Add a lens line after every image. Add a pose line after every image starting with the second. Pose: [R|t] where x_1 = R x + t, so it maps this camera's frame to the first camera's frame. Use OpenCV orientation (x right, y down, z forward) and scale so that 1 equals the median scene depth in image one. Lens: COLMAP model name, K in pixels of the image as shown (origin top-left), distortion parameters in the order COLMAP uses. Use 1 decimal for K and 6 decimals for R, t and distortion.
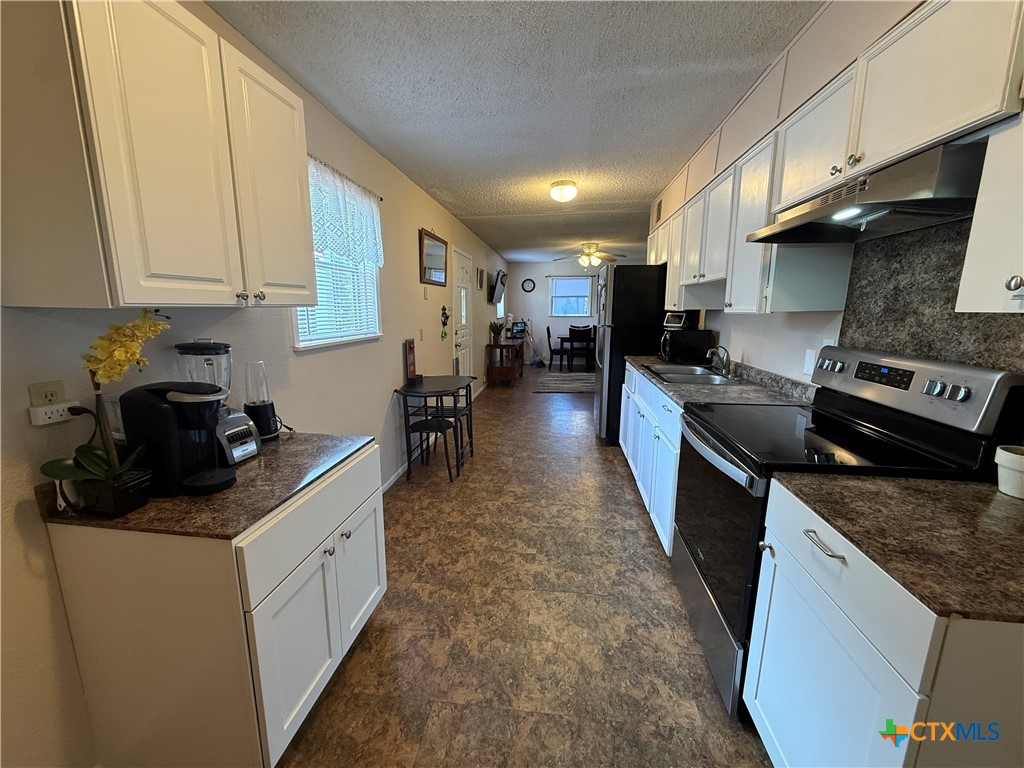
lens RADIAL K [[408.8, 0, 511.6], [0, 408.8, 382.7], [0, 0, 1]] dist [0.001417, -0.000626]
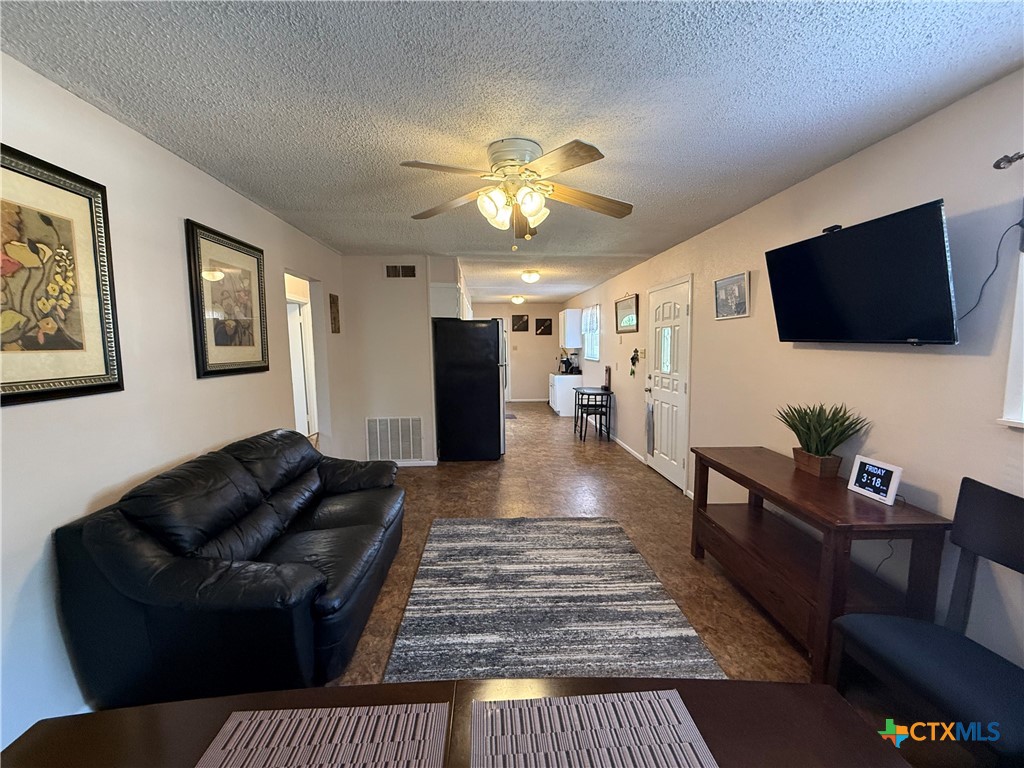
lens RADIAL K [[408.8, 0, 511.6], [0, 408.8, 382.7], [0, 0, 1]] dist [0.001417, -0.000626]
pose [[-0.983075, 0.025297, -0.181448, 0.734941], [-0.025099, 0.962485, 0.270172, -0.746230], [0.181475, 0.270153, -0.945560, 3.845121]]
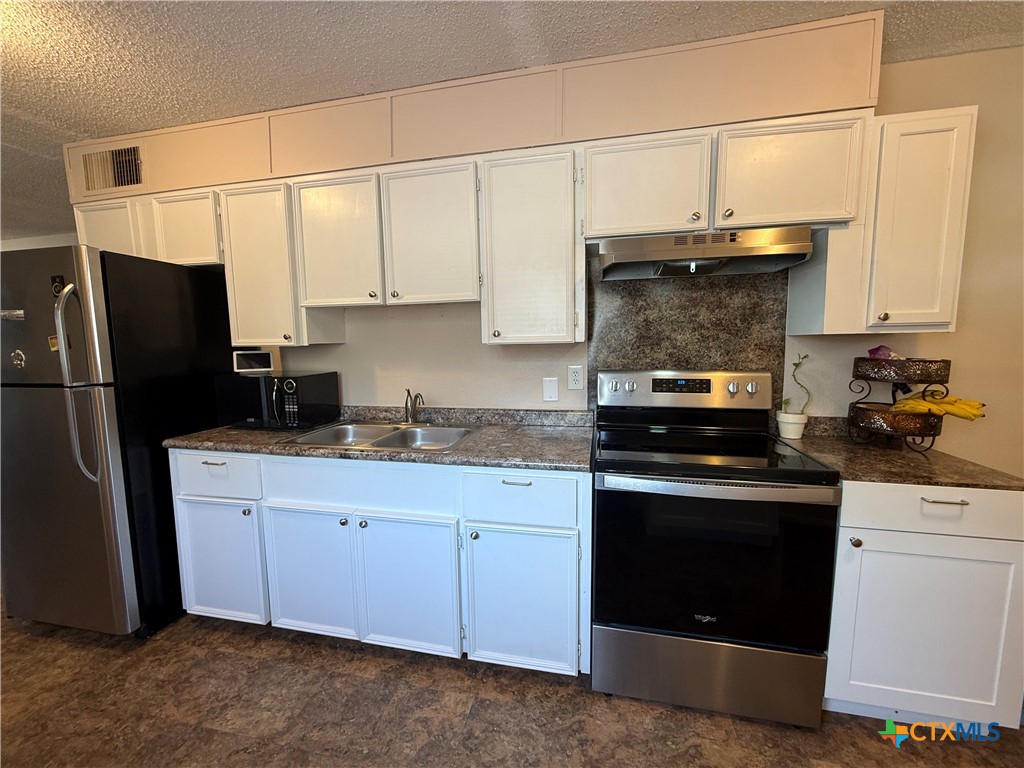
lens RADIAL K [[408.8, 0, 511.6], [0, 408.8, 382.7], [0, 0, 1]] dist [0.001417, -0.000626]
pose [[0.096588, -0.102377, 0.990045, -0.253179], [0.195546, 0.977262, 0.081978, -0.143012], [-0.975927, 0.185681, 0.114411, 0.819427]]
